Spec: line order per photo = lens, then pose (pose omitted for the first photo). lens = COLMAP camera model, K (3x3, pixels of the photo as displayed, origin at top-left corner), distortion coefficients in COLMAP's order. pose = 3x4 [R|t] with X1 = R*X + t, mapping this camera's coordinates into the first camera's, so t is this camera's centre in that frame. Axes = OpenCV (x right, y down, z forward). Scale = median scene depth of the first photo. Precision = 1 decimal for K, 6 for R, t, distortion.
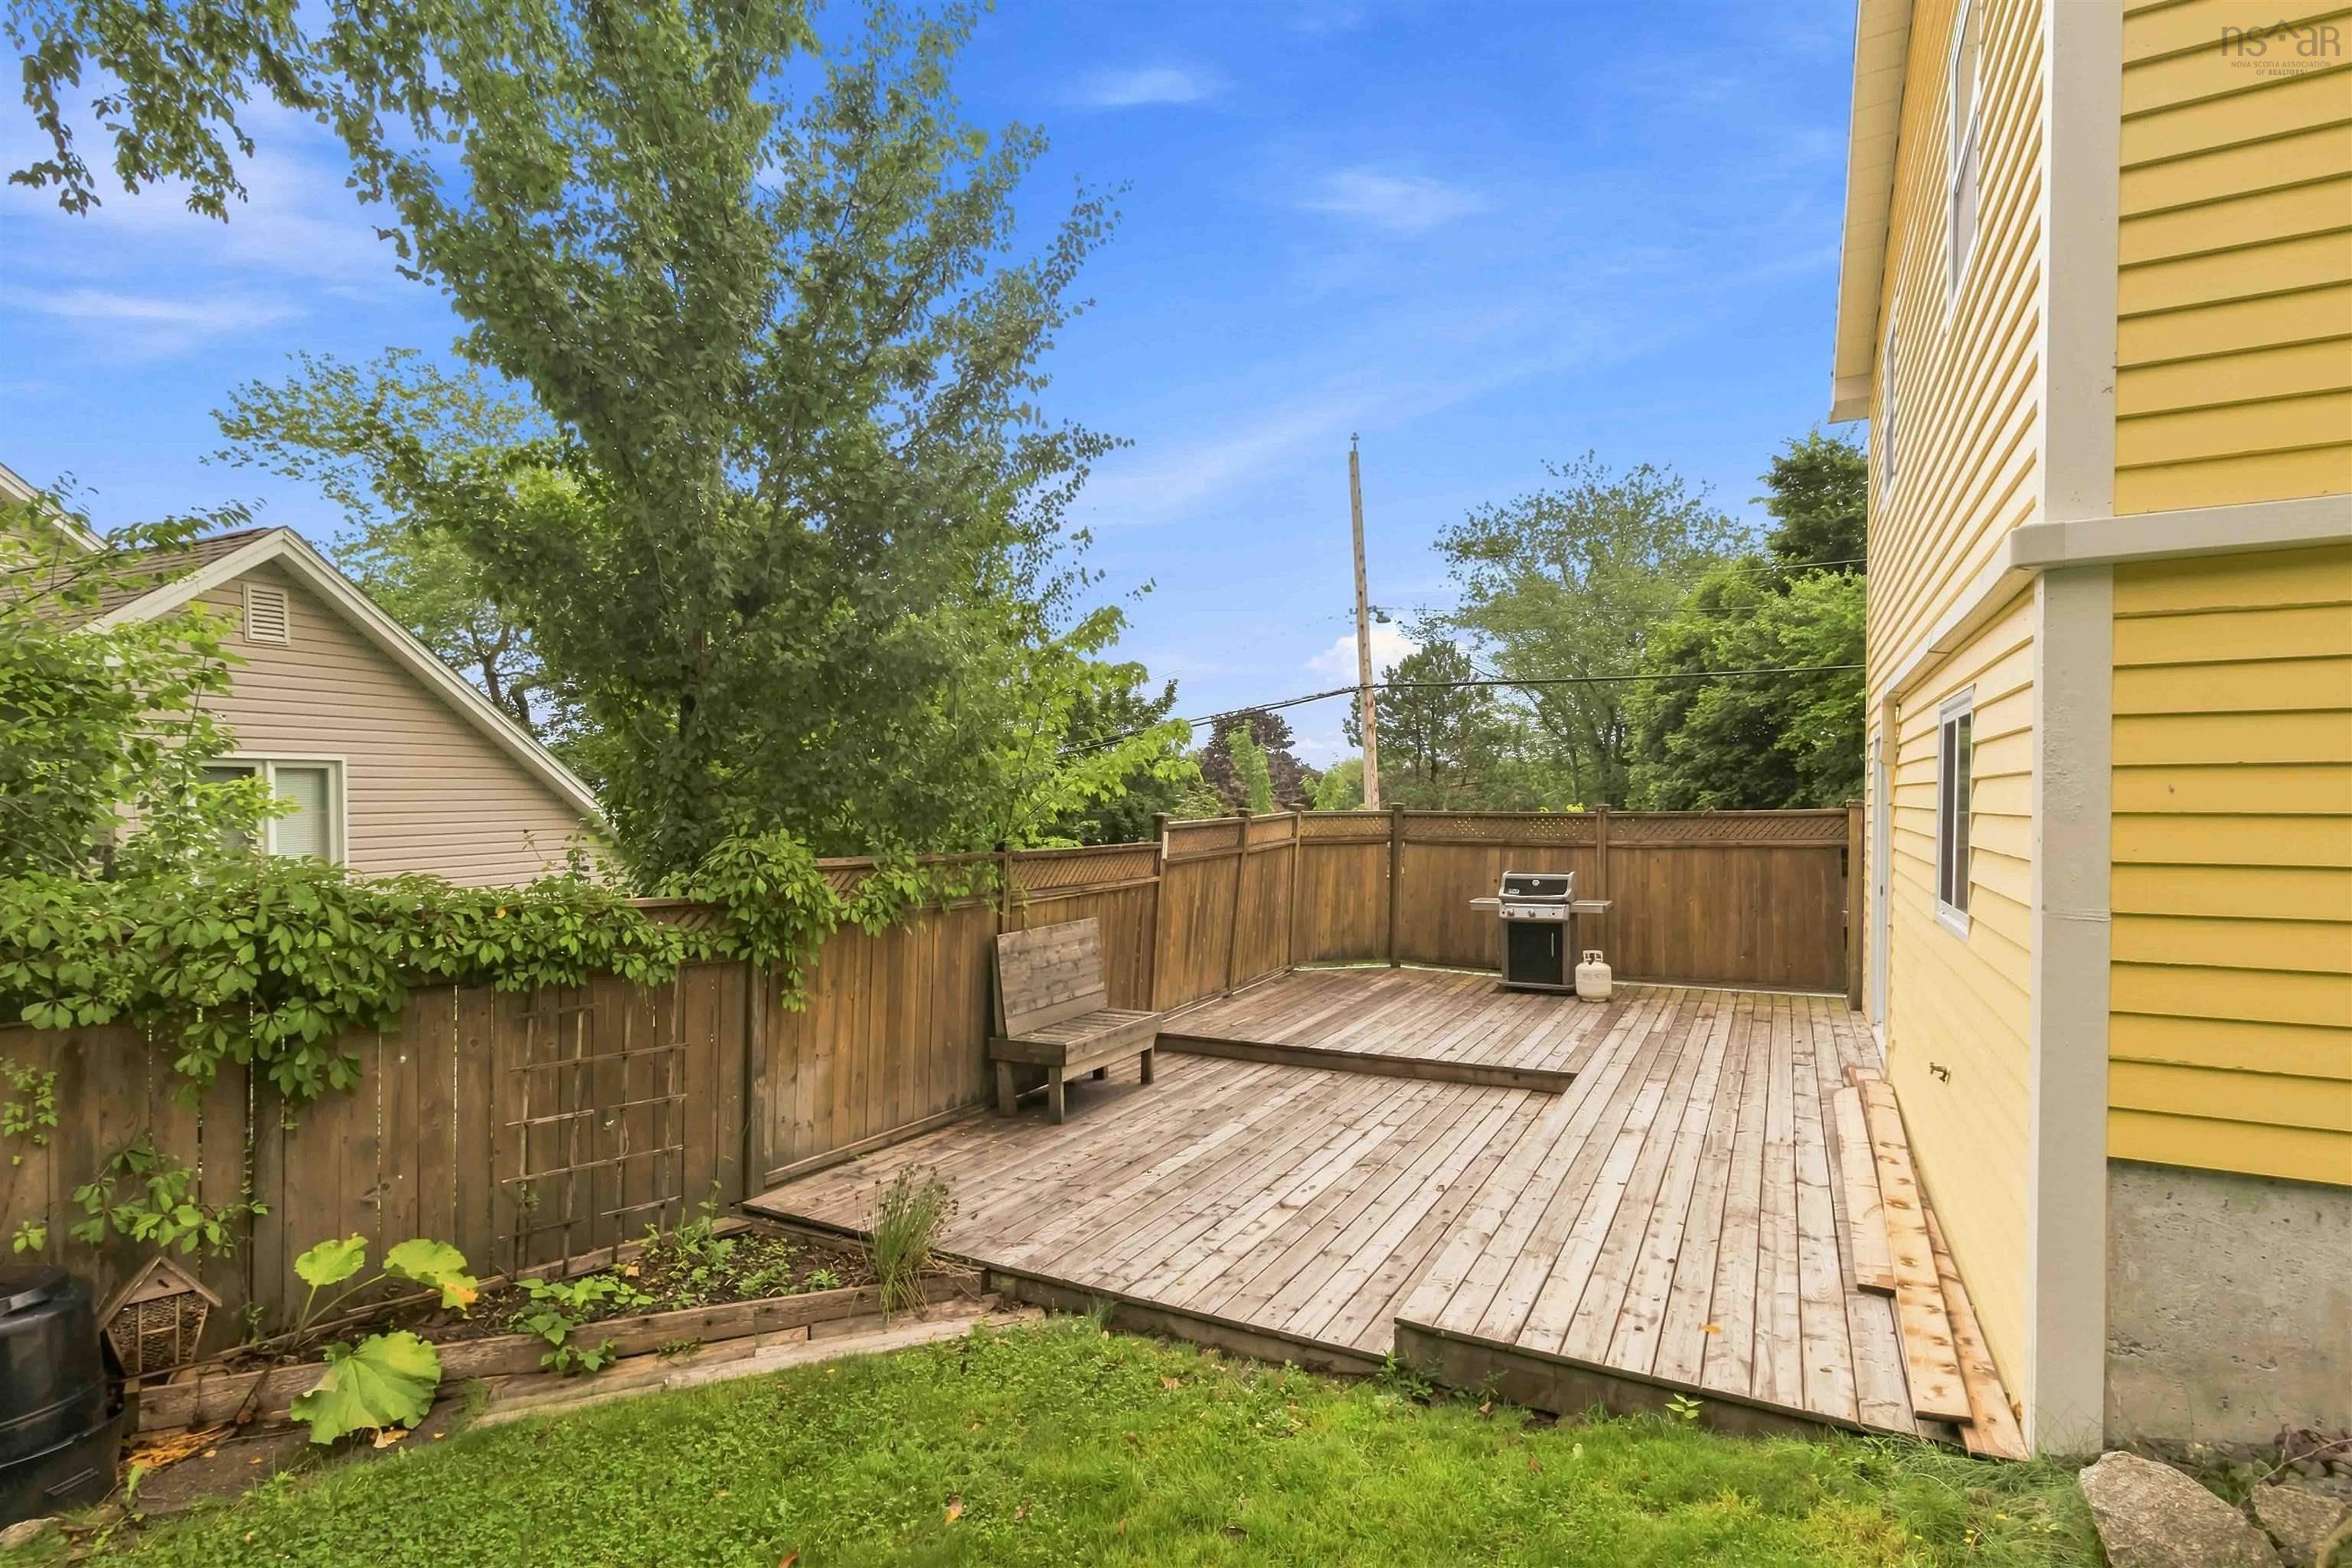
lens RADIAL K [[1116.4, 0, 1171.3], [0, 1116.4, 814.3], [0, 0, 1]] dist [0.001193, 0.000045]
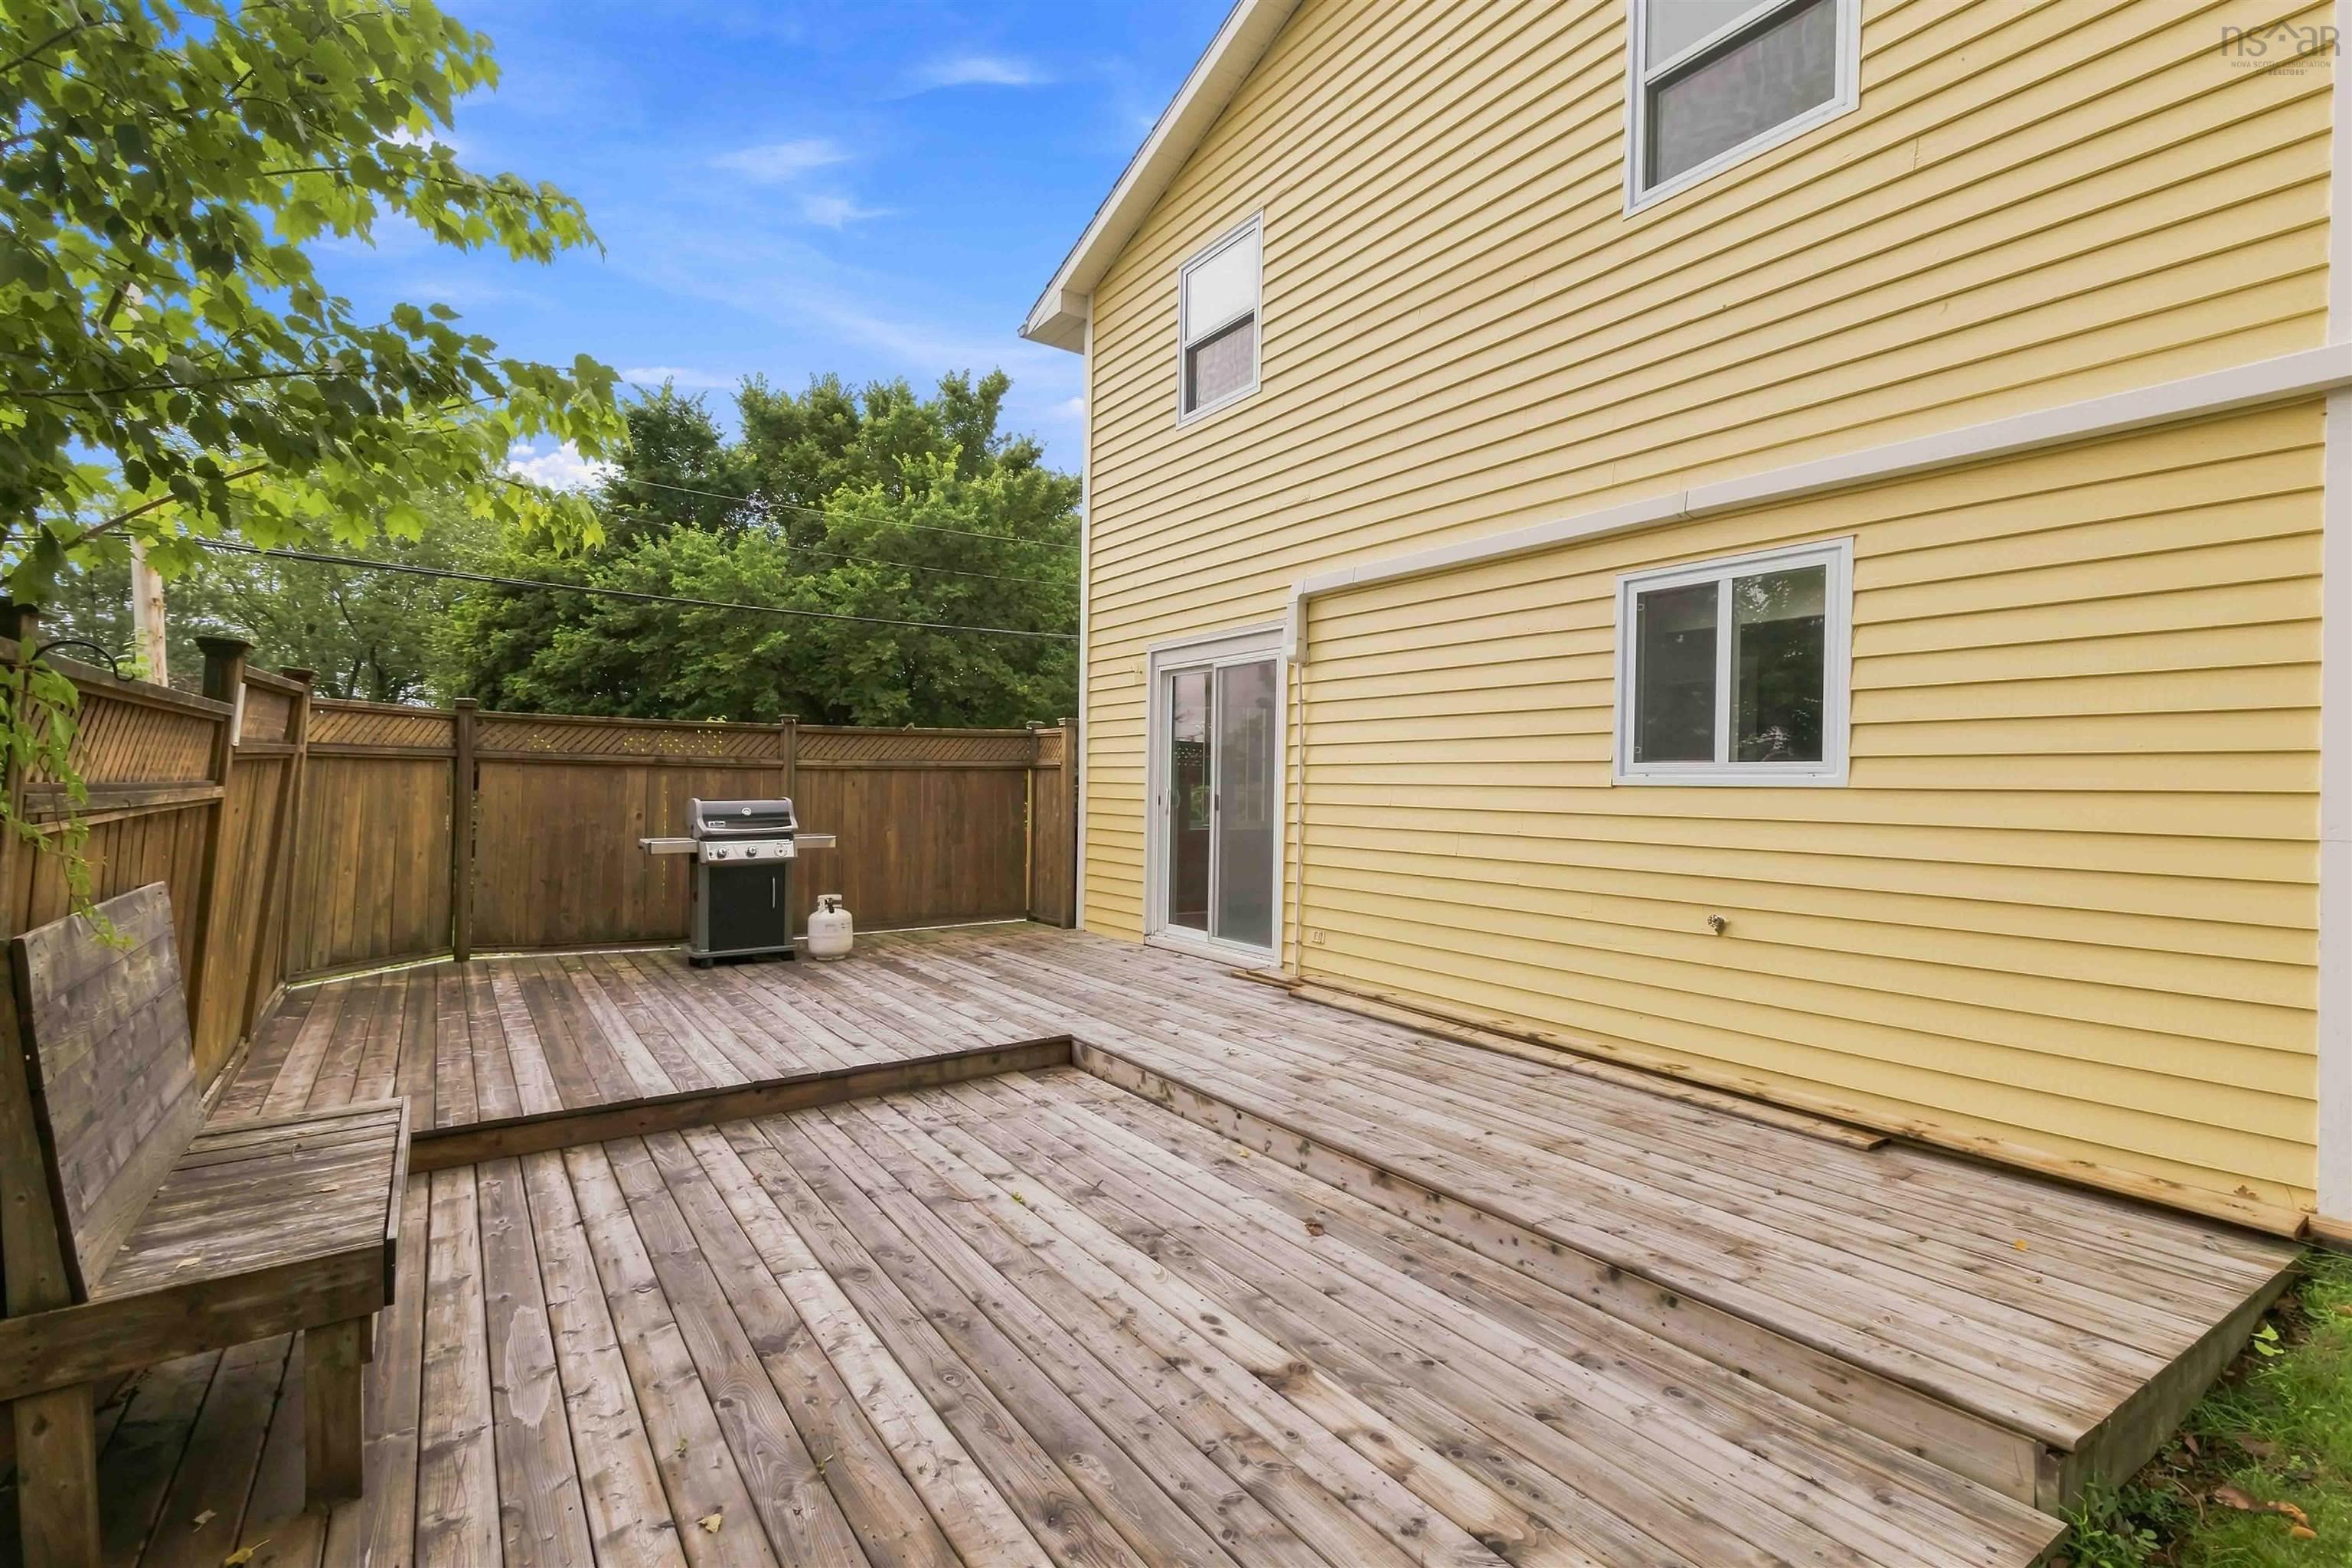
lens RADIAL K [[1074.2, 0, 1176.0], [0, 1074.2, 784.0], [0, 0, 1]] dist [0.002637, 0.000283]
pose [[0.454478, 0.010860, 0.890692, -0.250387], [-0.004498, 0.999941, -0.009897, 0.068900], [-0.890747, 0.000492, 0.454500, 0.599993]]
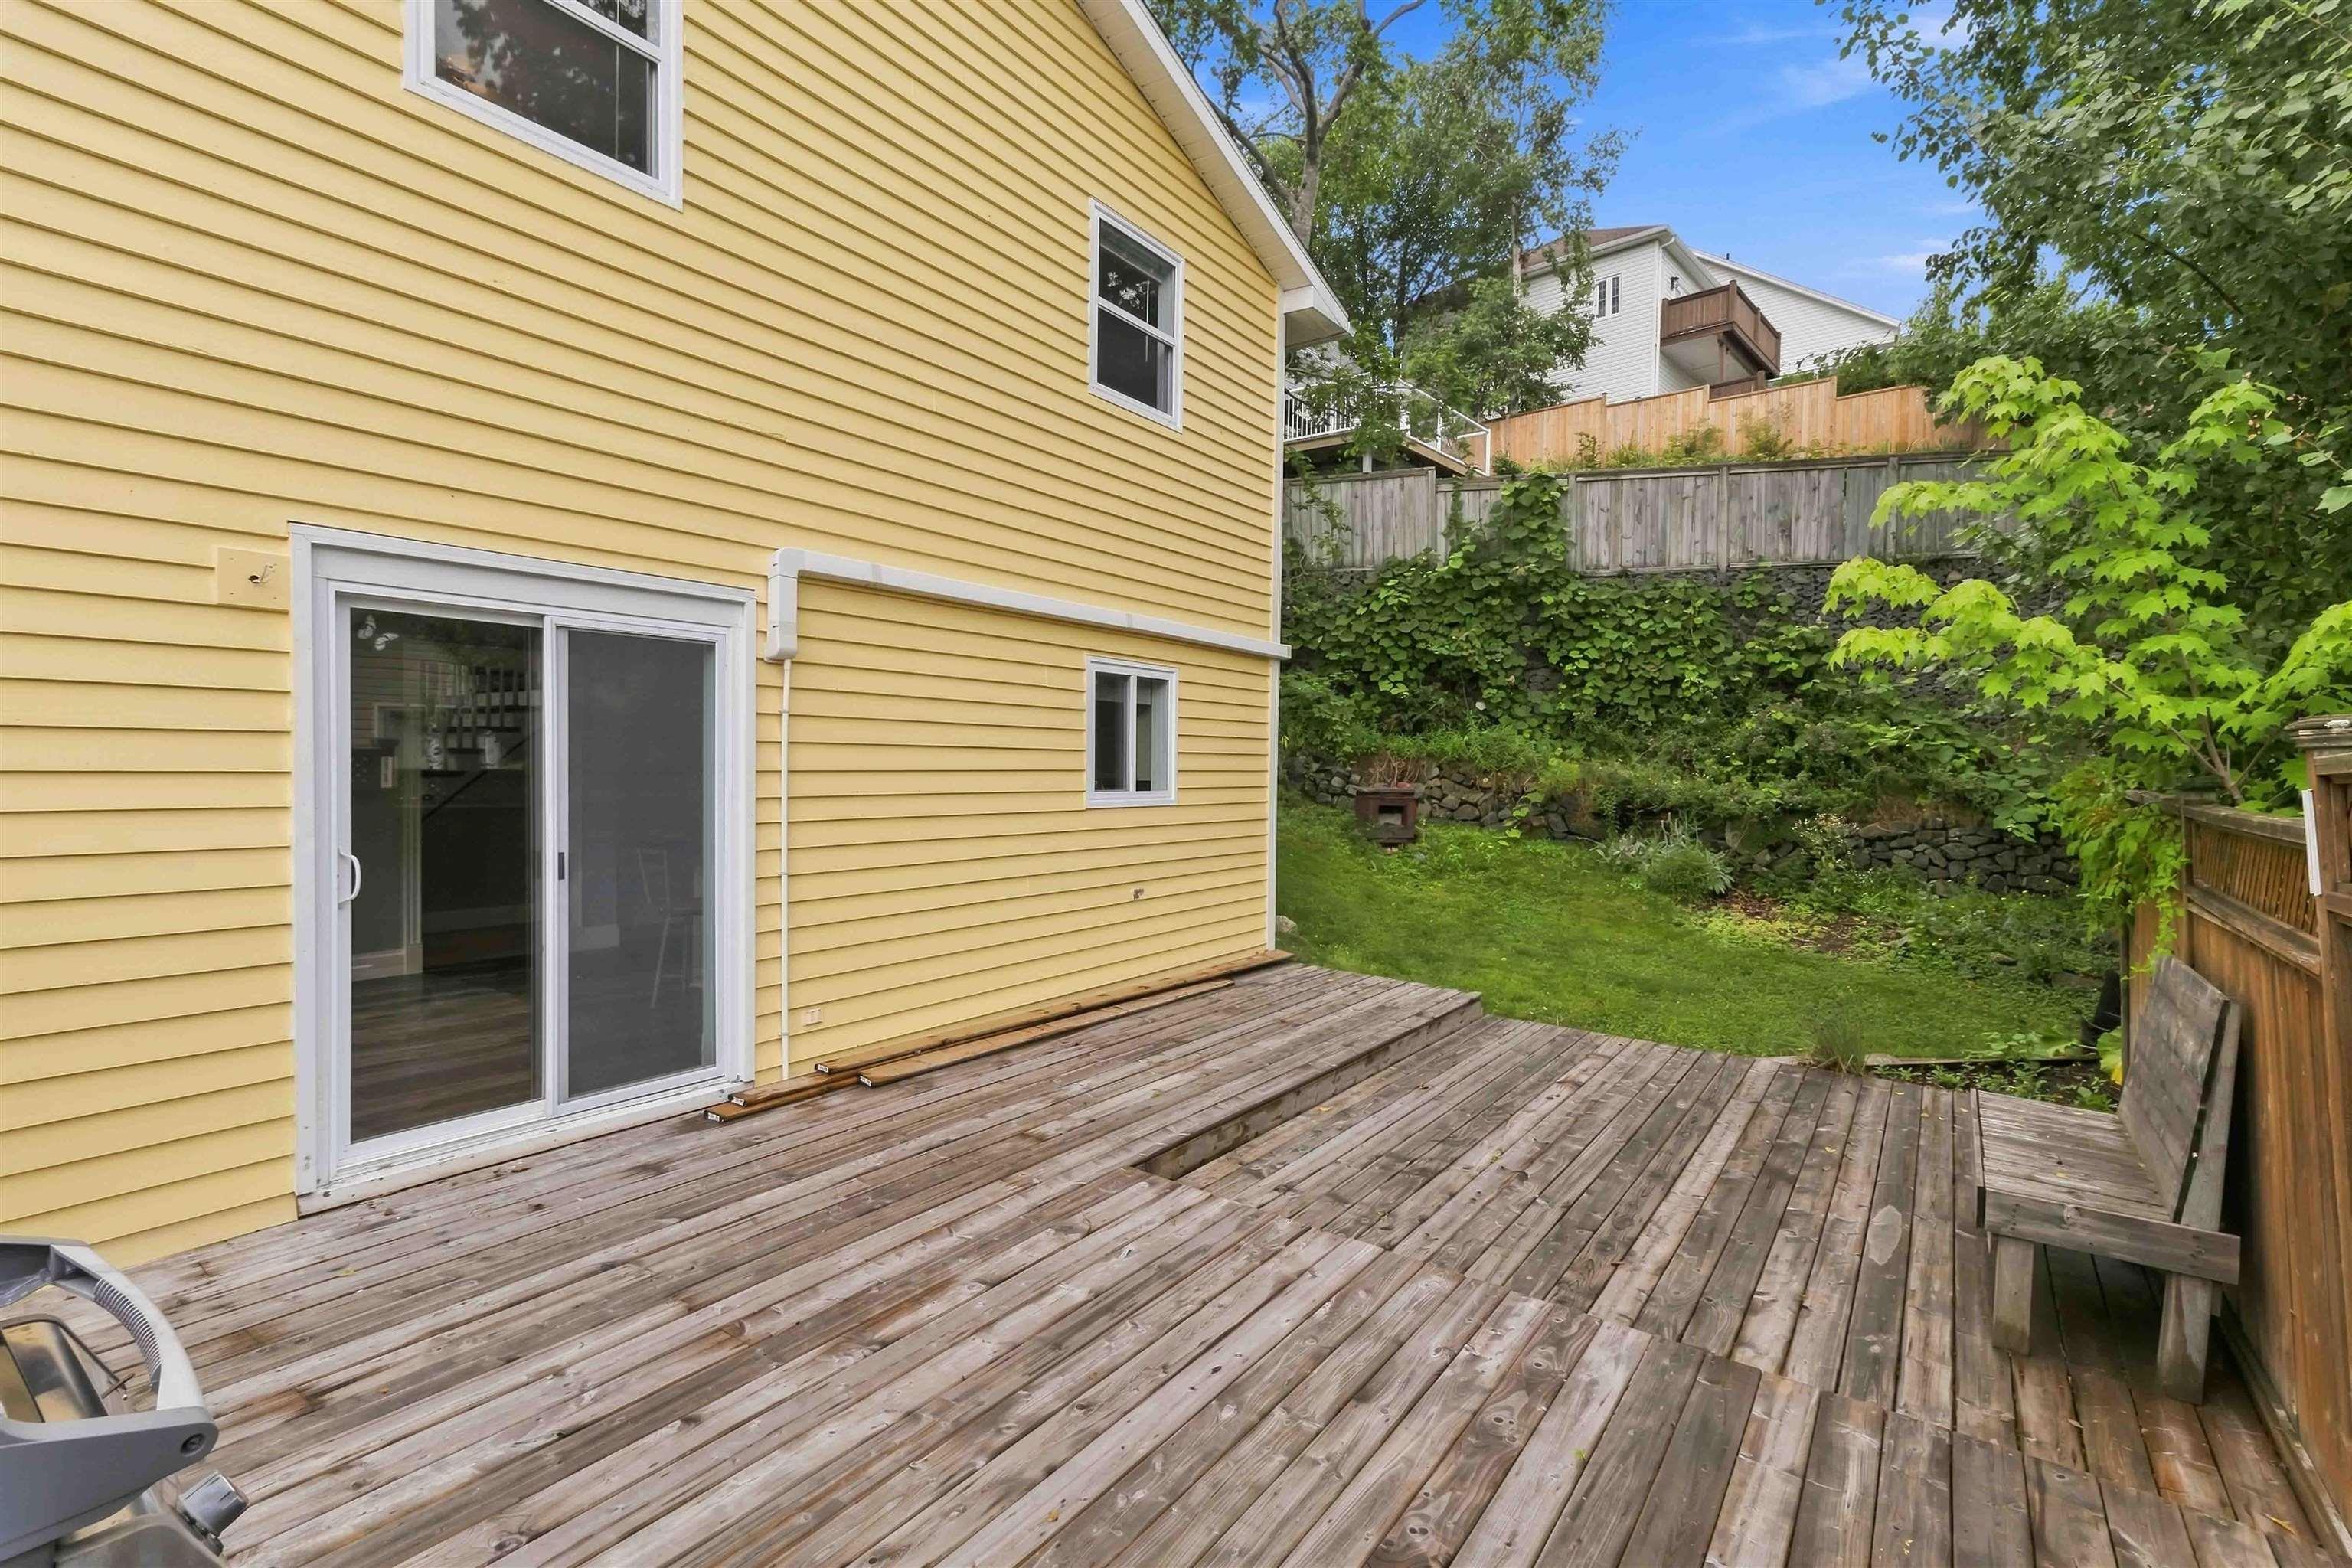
lens RADIAL K [[1074.2, 0, 1176.0], [0, 1074.2, 784.0], [0, 0, 1]] dist [0.002637, 0.000283]
pose [[-0.992677, -0.014149, 0.119967, 0.268403], [-0.010364, 0.999430, 0.032119, 0.012315], [-0.120353, 0.030641, -0.992258, 1.534179]]
